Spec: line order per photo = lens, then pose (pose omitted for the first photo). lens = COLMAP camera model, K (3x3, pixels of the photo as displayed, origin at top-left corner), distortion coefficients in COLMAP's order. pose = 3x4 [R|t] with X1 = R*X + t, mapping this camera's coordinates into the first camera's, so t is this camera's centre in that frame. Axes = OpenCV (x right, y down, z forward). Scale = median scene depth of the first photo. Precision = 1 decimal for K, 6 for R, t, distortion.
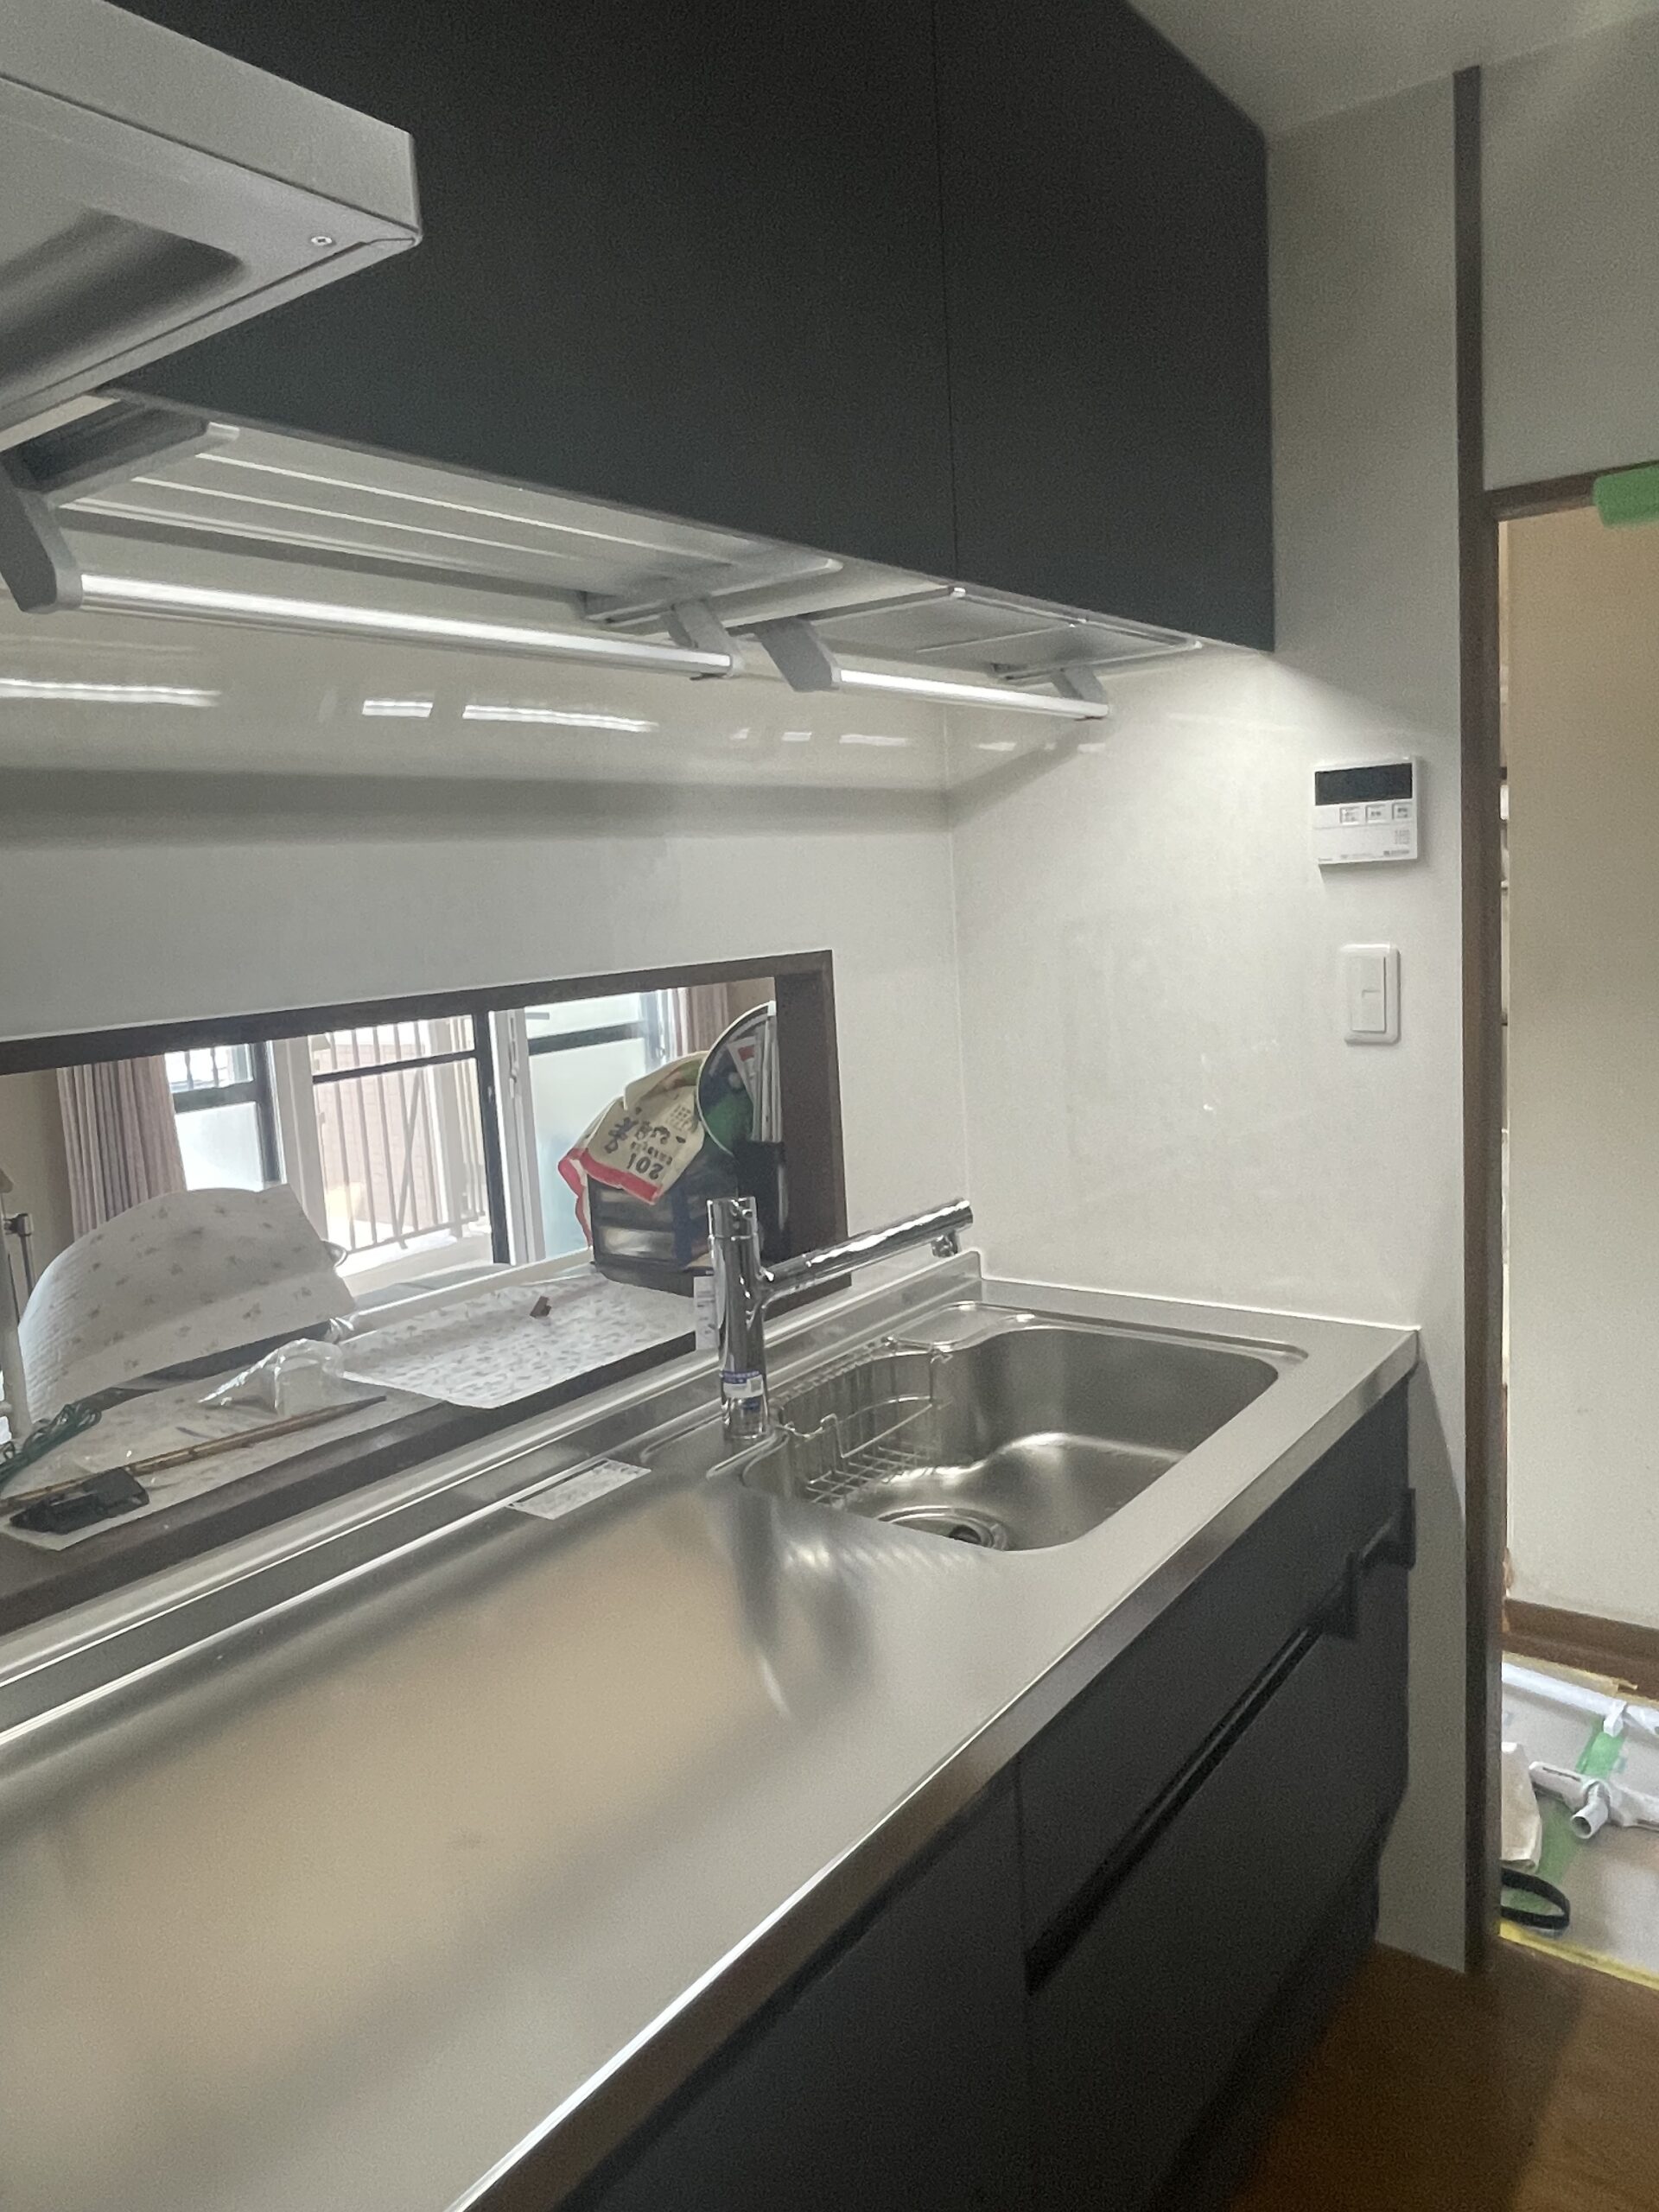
lens RADIAL K [[1530.6, 0, 829.5], [0, 1530.6, 1106.0], [0, 0, 1]] dist [0.000835, 0.000050]
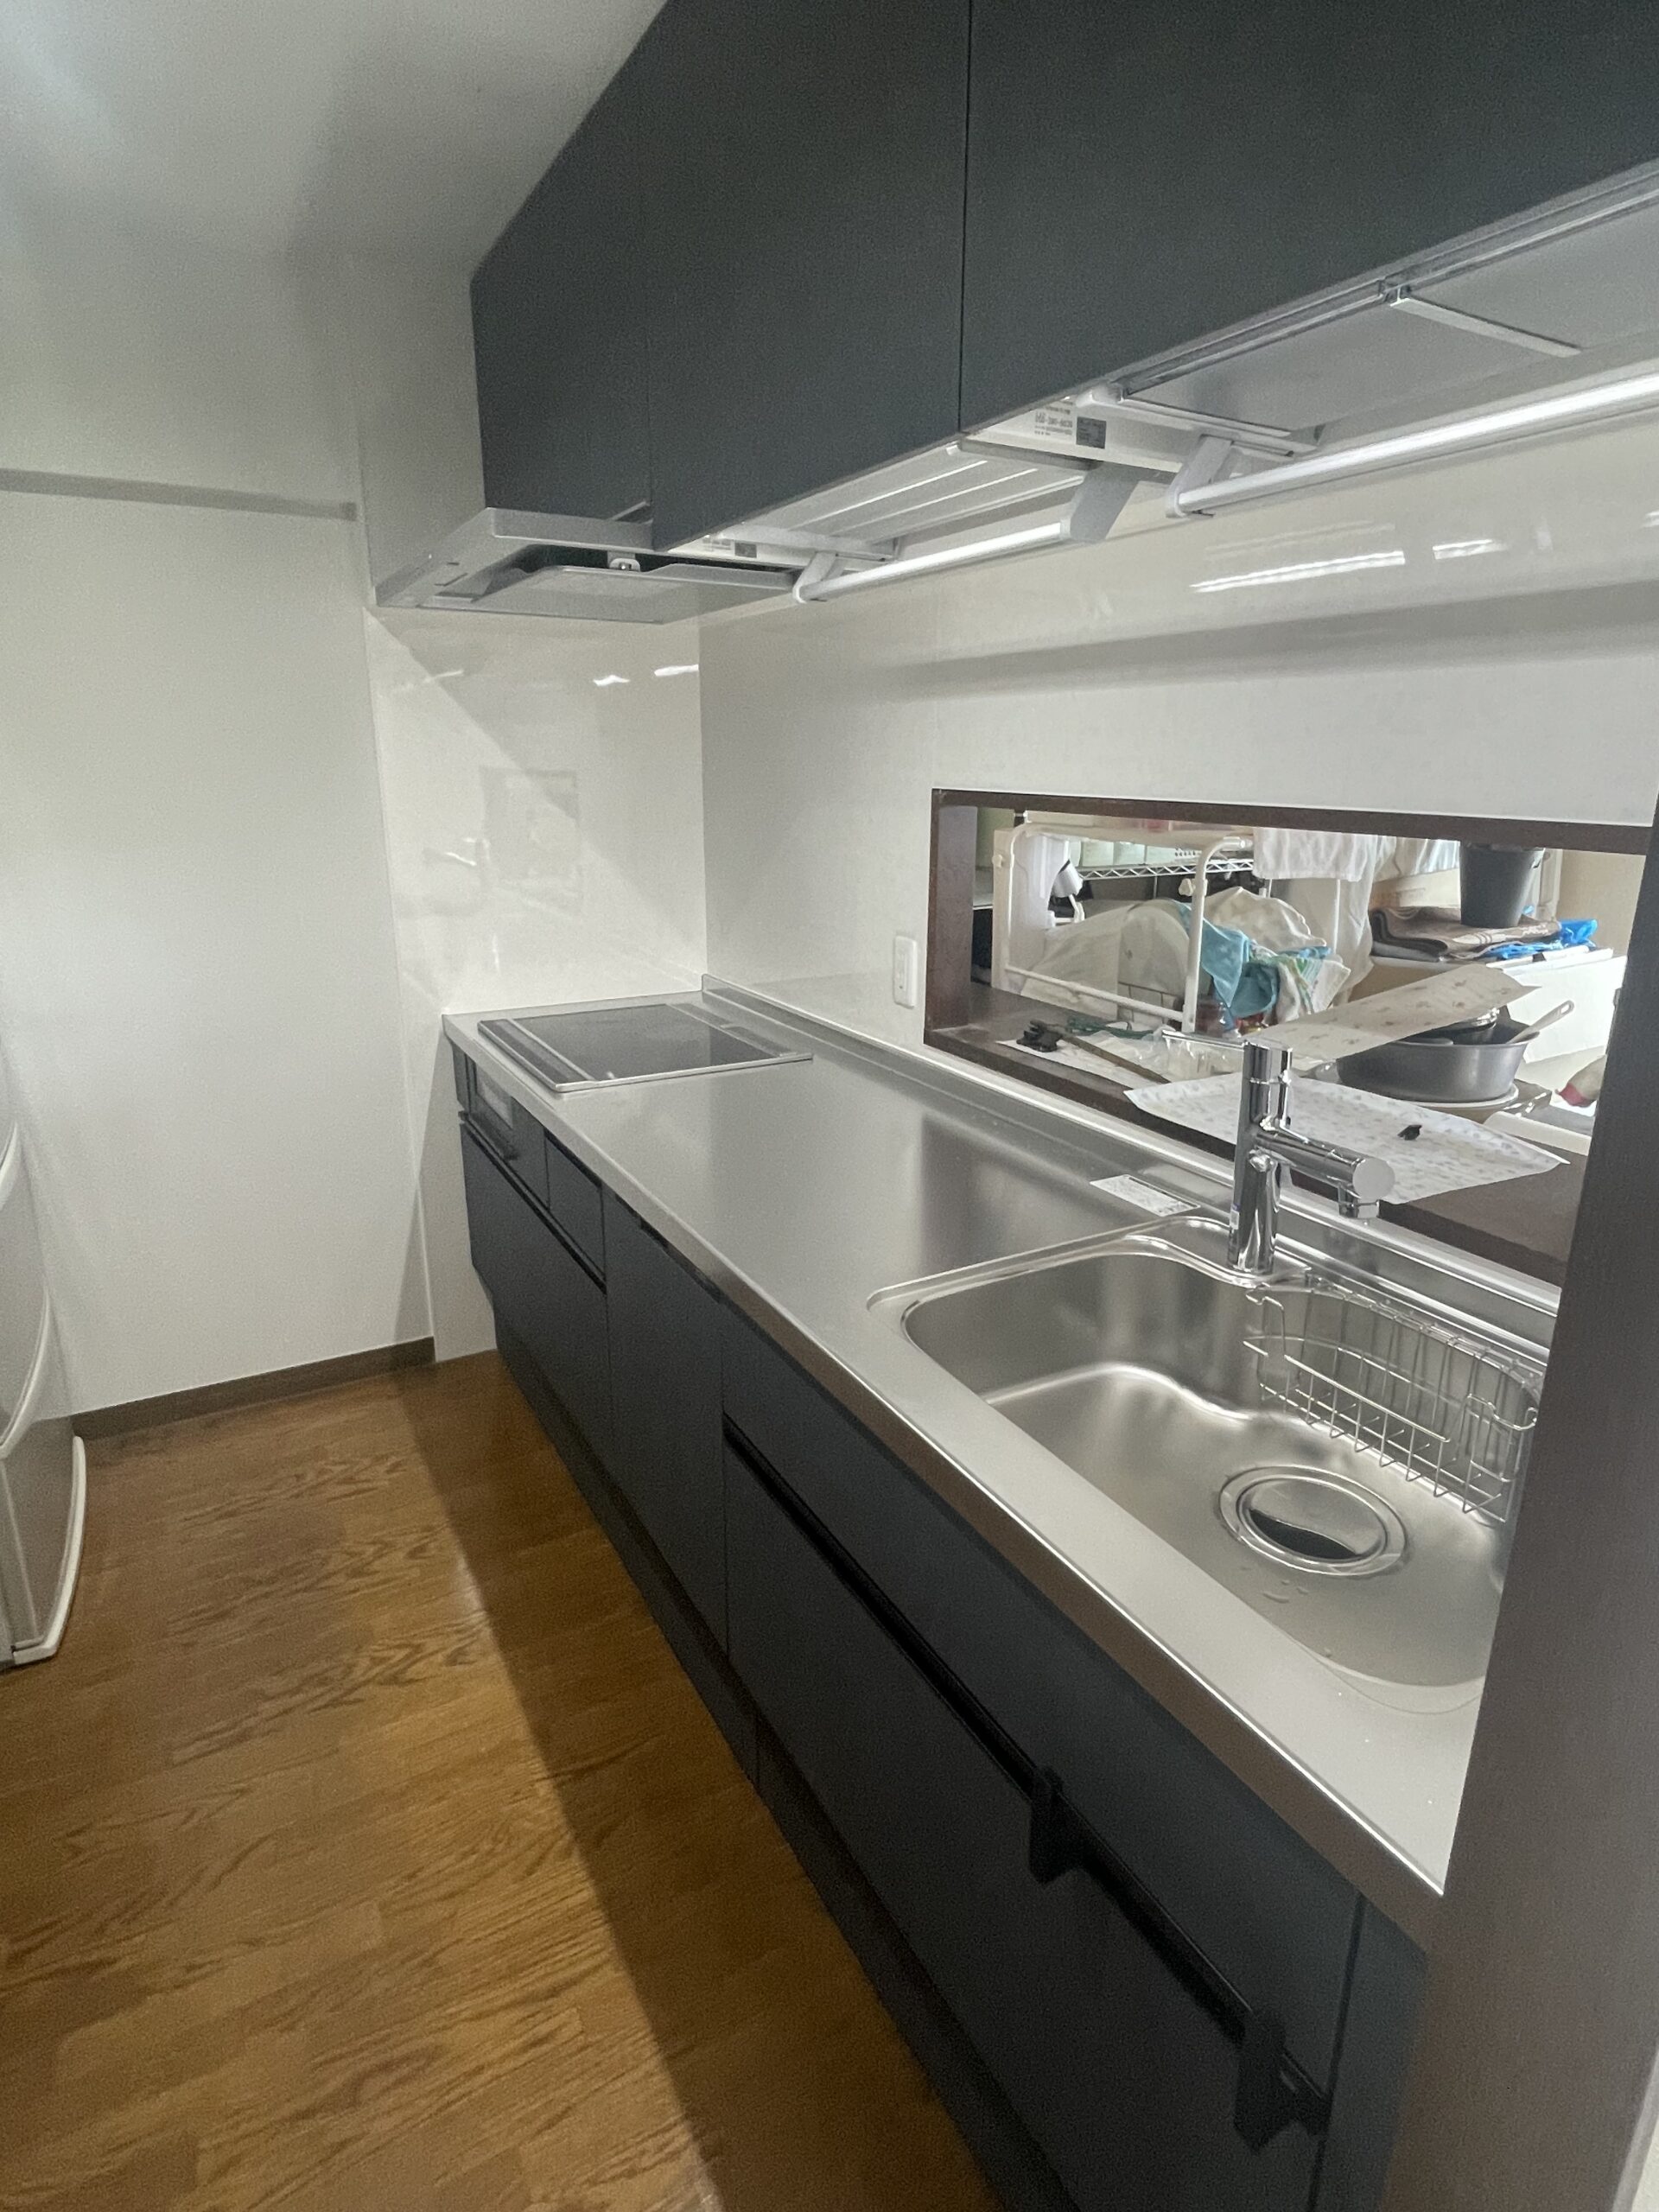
lens RADIAL K [[1241.6, 0, 829.5], [0, 1241.6, 1106.0], [0, 0, 1]] dist [-0.032835, -0.000434]
pose [[-0.404698, 0.309816, -0.860368, 0.823883], [-0.121837, 0.914202, 0.386511, -0.195418], [0.906298, 0.261245, -0.332228, 1.074842]]
